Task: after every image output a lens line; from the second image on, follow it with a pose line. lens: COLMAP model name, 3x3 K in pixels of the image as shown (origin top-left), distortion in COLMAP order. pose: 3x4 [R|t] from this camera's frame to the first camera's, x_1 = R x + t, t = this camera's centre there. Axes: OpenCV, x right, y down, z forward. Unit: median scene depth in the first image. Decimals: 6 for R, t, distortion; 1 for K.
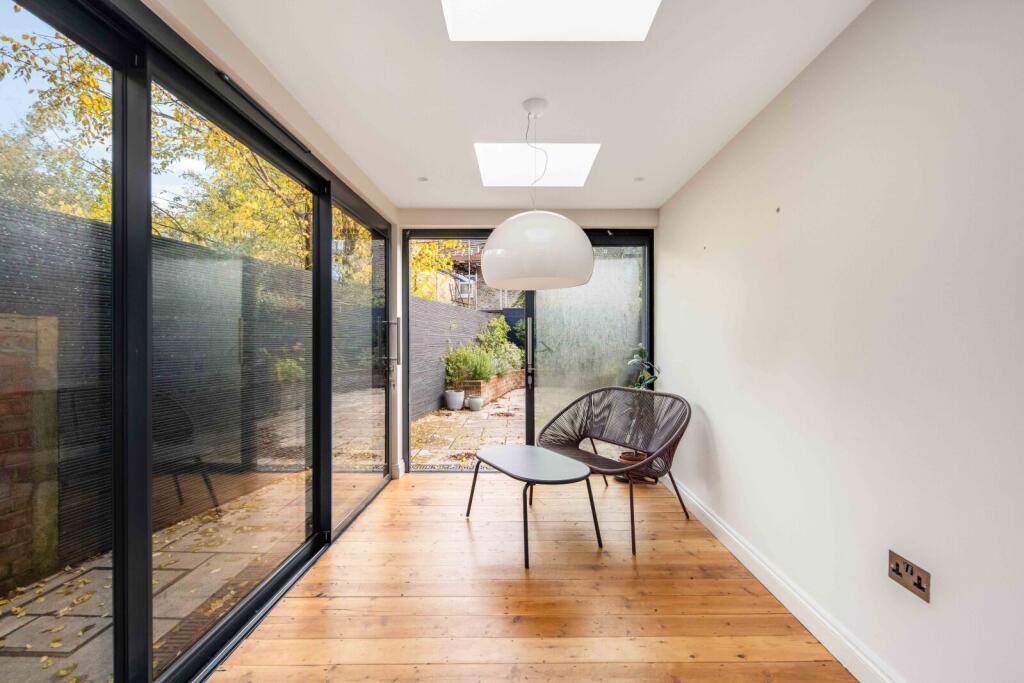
lens RADIAL K [[448.5, 0, 512.8], [0, 448.5, 342.4], [0, 0, 1]] dist [0.000786, -0.000008]
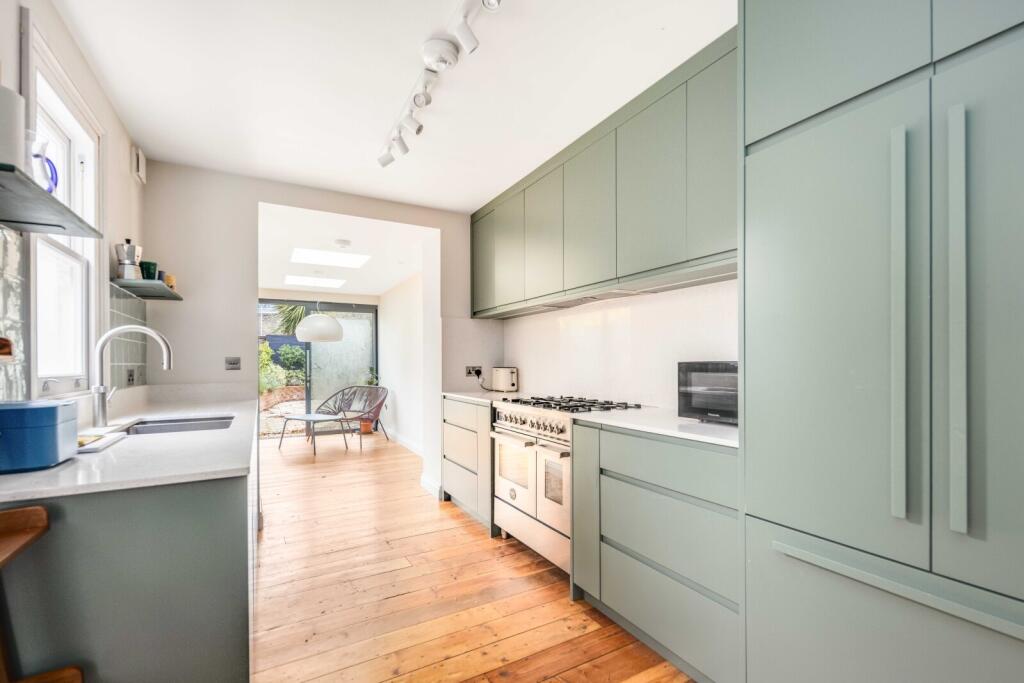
lens RADIAL K [[448.5, 0, 508.1], [0, 448.5, 366.6], [0, 0, 1]] dist [0.000786, -0.000008]
pose [[0.871015, -0.003636, 0.491243, -0.145852], [0.002013, 0.999991, 0.003832, 0.006922], [-0.491252, -0.002349, 0.871014, -0.950420]]
